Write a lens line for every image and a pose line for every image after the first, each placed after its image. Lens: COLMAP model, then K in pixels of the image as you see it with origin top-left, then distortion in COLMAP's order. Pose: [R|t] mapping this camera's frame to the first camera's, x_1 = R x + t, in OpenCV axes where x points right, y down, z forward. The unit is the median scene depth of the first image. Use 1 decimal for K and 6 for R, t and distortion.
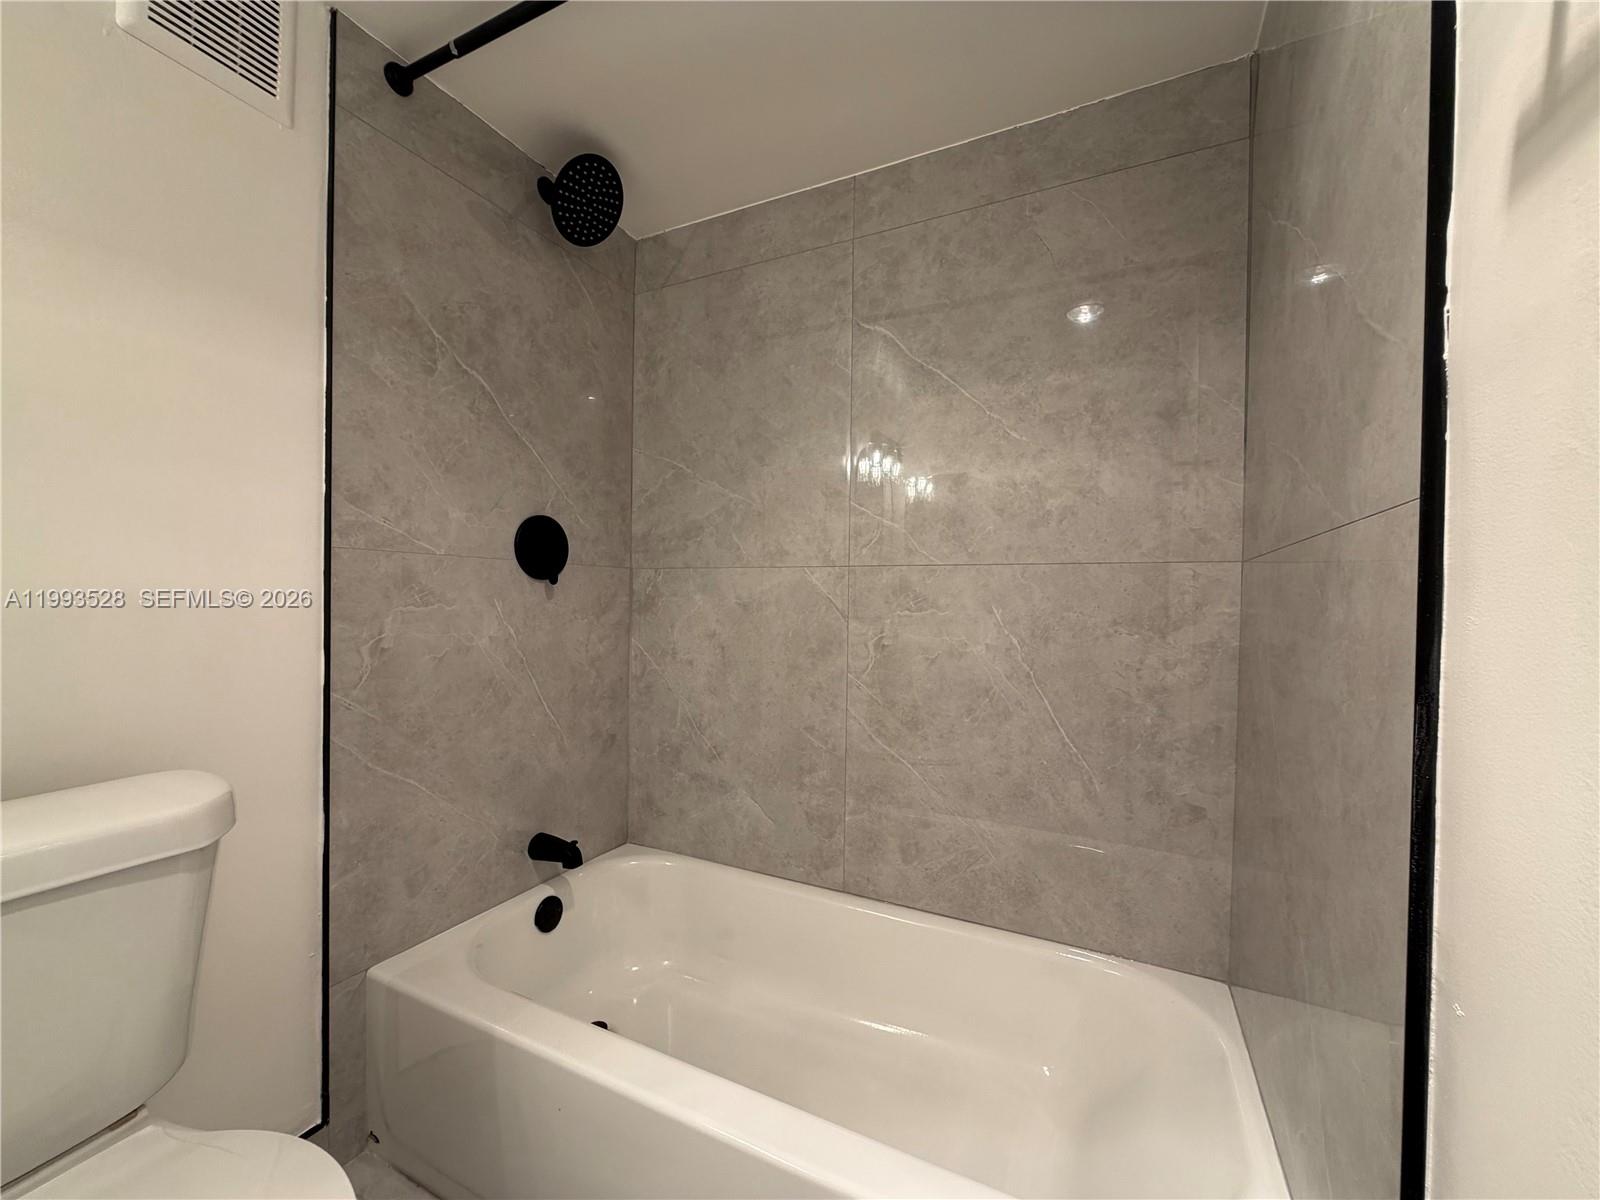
lens RADIAL K [[639.4, 0, 794.9], [0, 639.4, 595.6], [0, 0, 1]] dist [0.001702, -0.000118]
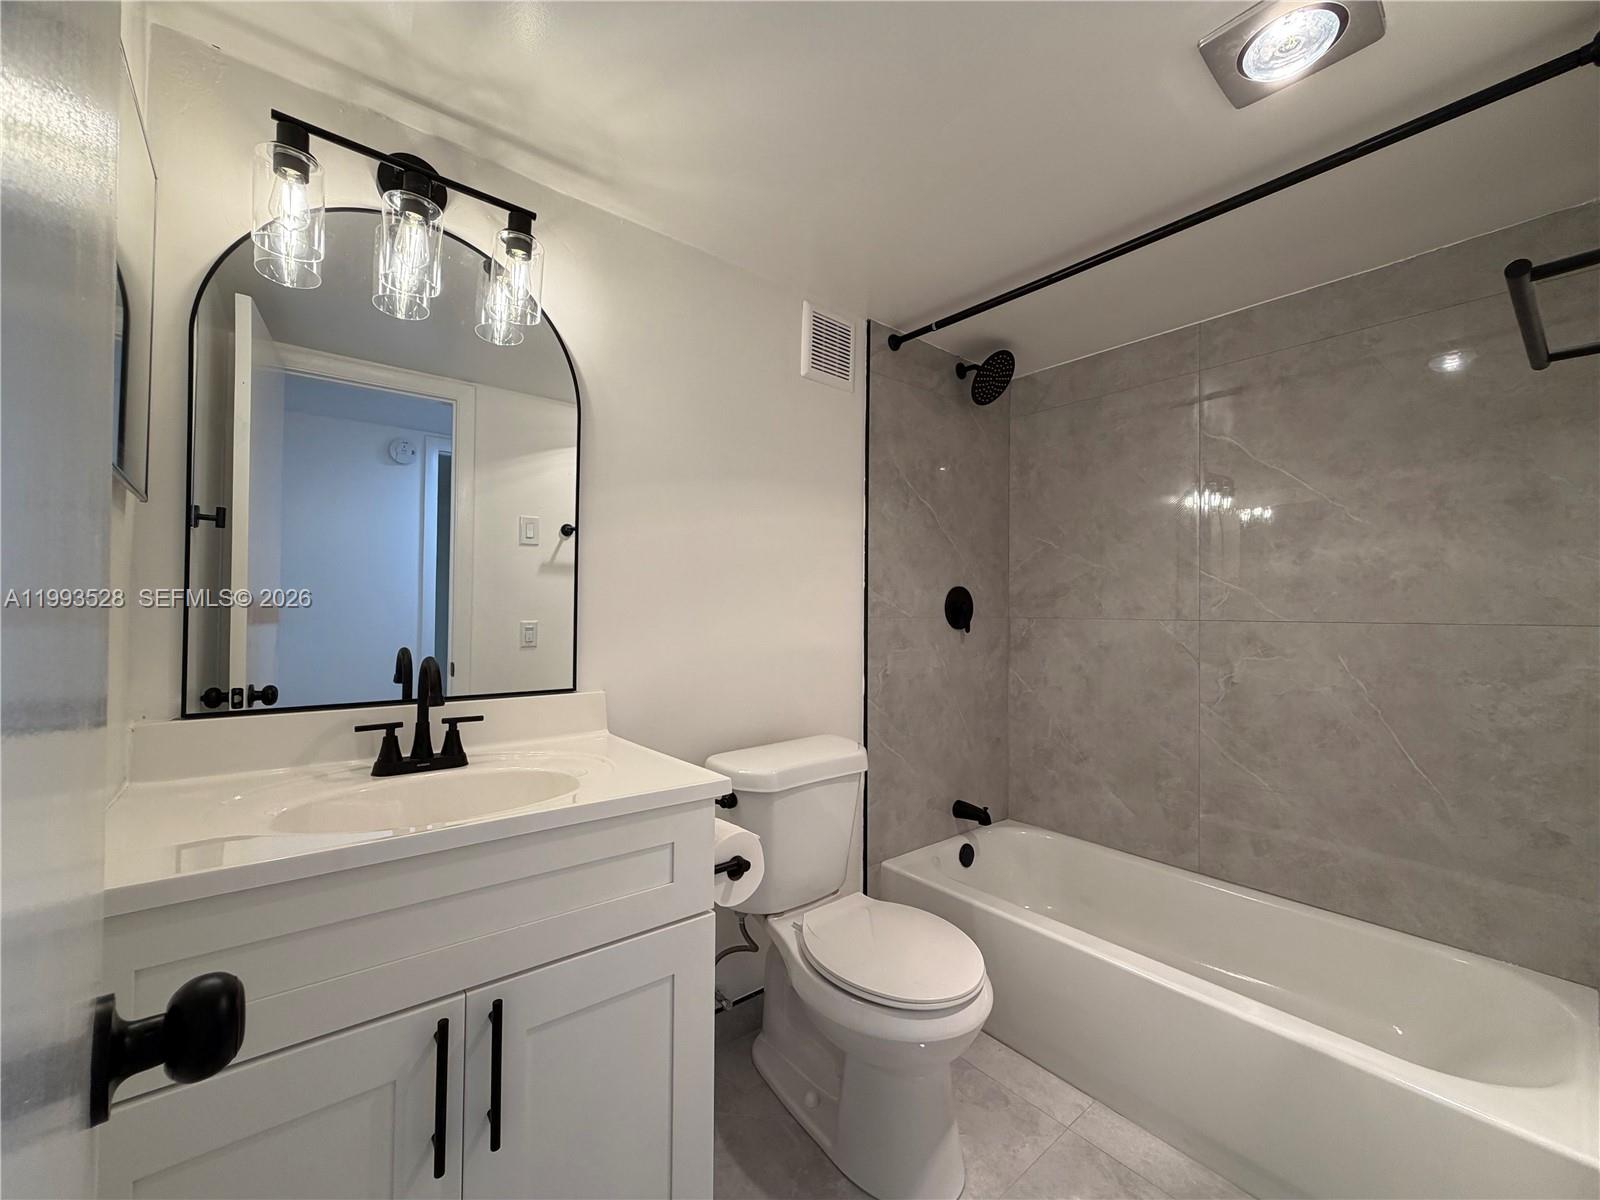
lens RADIAL K [[639.4, 0, 798.5], [0, 639.4, 600.5], [0, 0, 1]] dist [0.001702, -0.000118]
pose [[0.913096, -0.012464, -0.407554, -0.139697], [0.005547, 0.999820, -0.018148, -0.072914], [0.407707, 0.014310, 0.913001, -0.561016]]
